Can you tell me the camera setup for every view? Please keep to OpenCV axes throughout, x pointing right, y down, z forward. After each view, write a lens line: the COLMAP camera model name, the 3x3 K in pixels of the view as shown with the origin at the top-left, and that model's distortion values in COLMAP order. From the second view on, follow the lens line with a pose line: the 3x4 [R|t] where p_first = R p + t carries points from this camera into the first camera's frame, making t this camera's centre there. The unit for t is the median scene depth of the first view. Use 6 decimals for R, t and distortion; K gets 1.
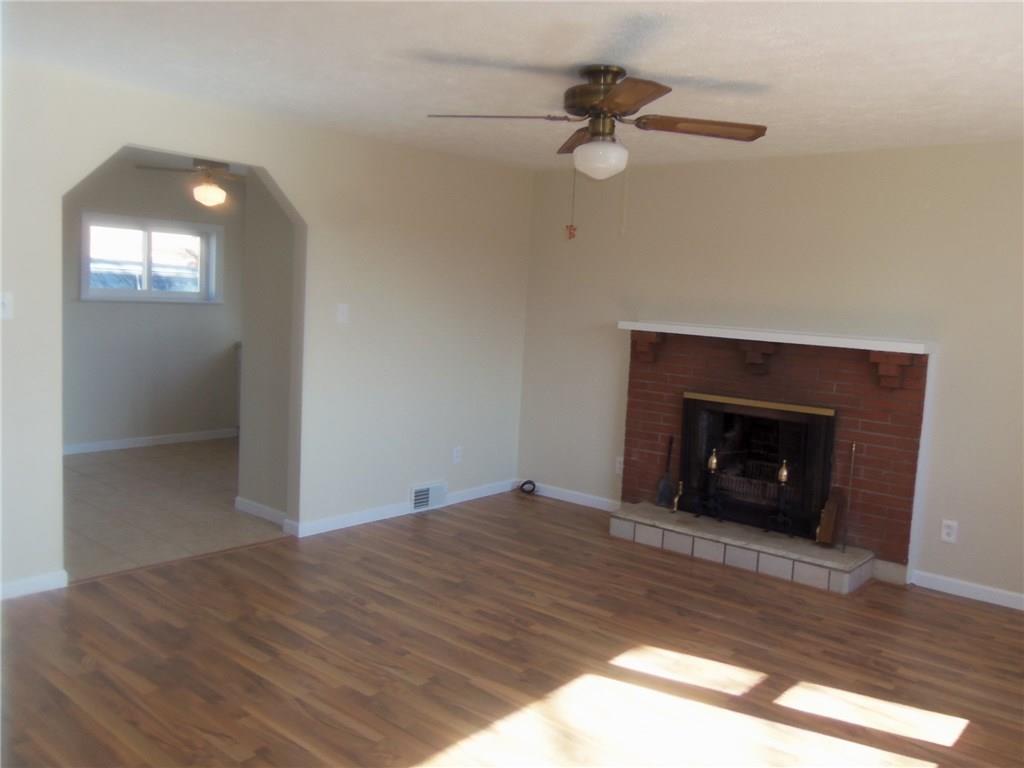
lens RADIAL K [[849.1, 0, 513.0], [0, 849.1, 369.8], [0, 0, 1]] dist [-0.020240, 0.017497]
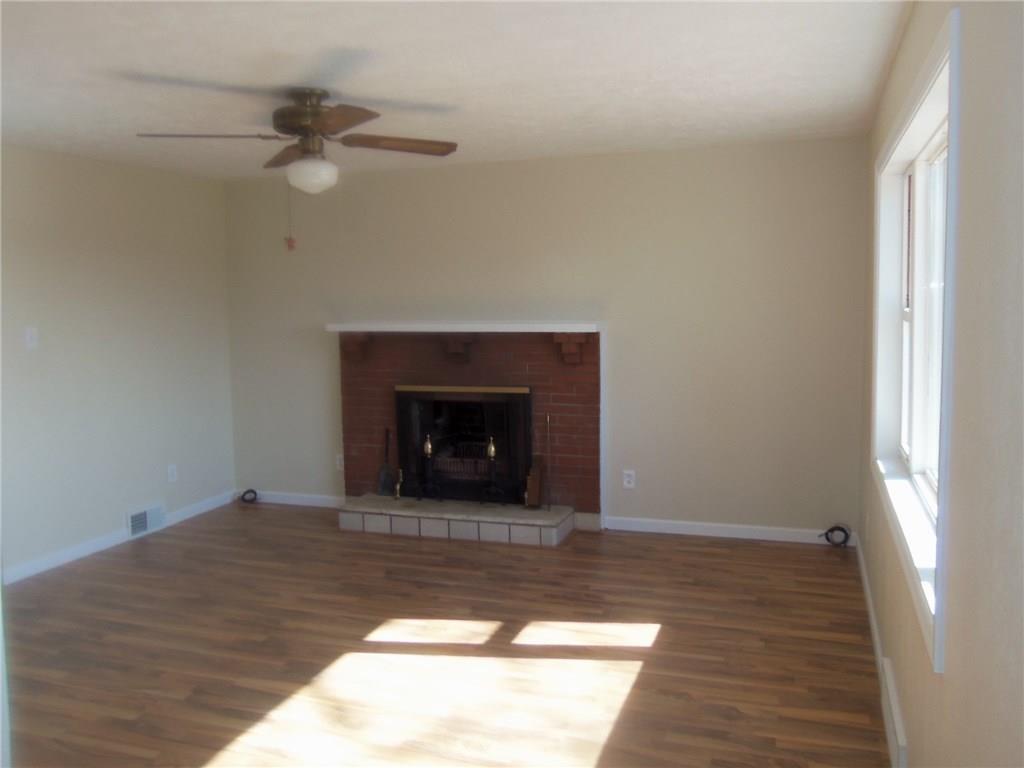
lens RADIAL K [[849.1, 0, 513.0], [0, 849.1, 369.8], [0, 0, 1]] dist [-0.020240, 0.017497]
pose [[0.930427, -0.094162, 0.354173, -0.047804], [0.093203, 0.995450, 0.019806, -0.001051], [-0.354427, 0.014582, 0.934970, -0.064467]]
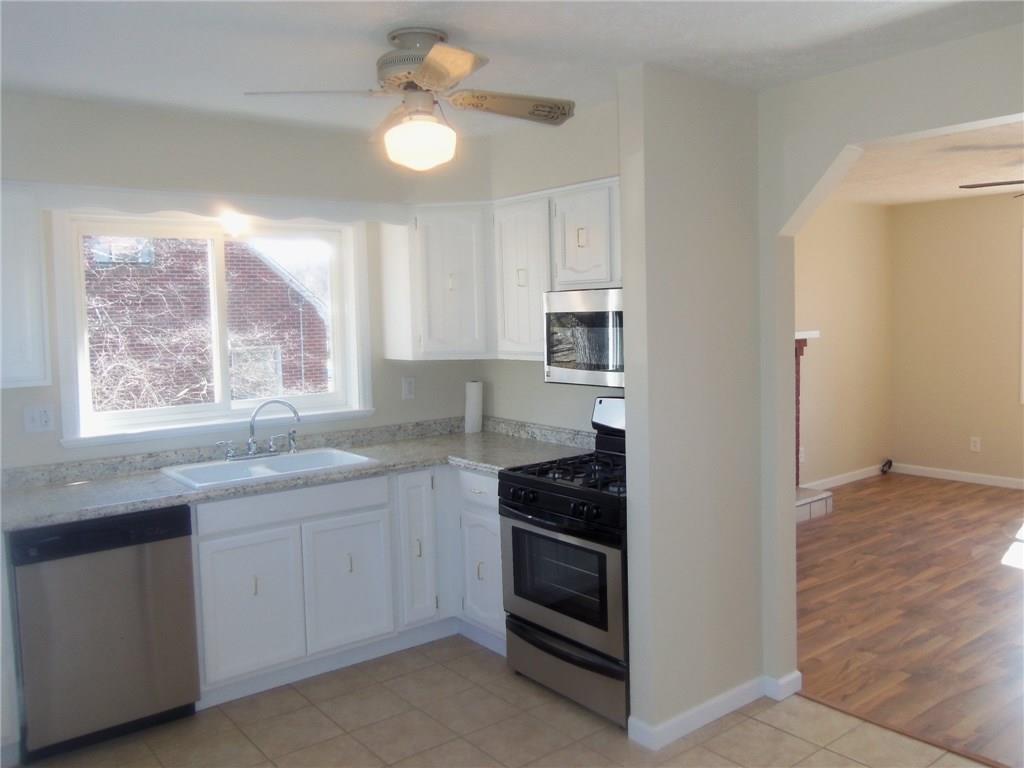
lens RADIAL K [[849.1, 0, 513.0], [0, 849.1, 369.8], [0, 0, 1]] dist [-0.020240, 0.017497]
pose [[0.189214, -0.112051, 0.975522, -1.035640], [0.122536, 0.988396, 0.089763, -0.152906], [-0.974260, 0.102552, 0.200749, 1.210053]]
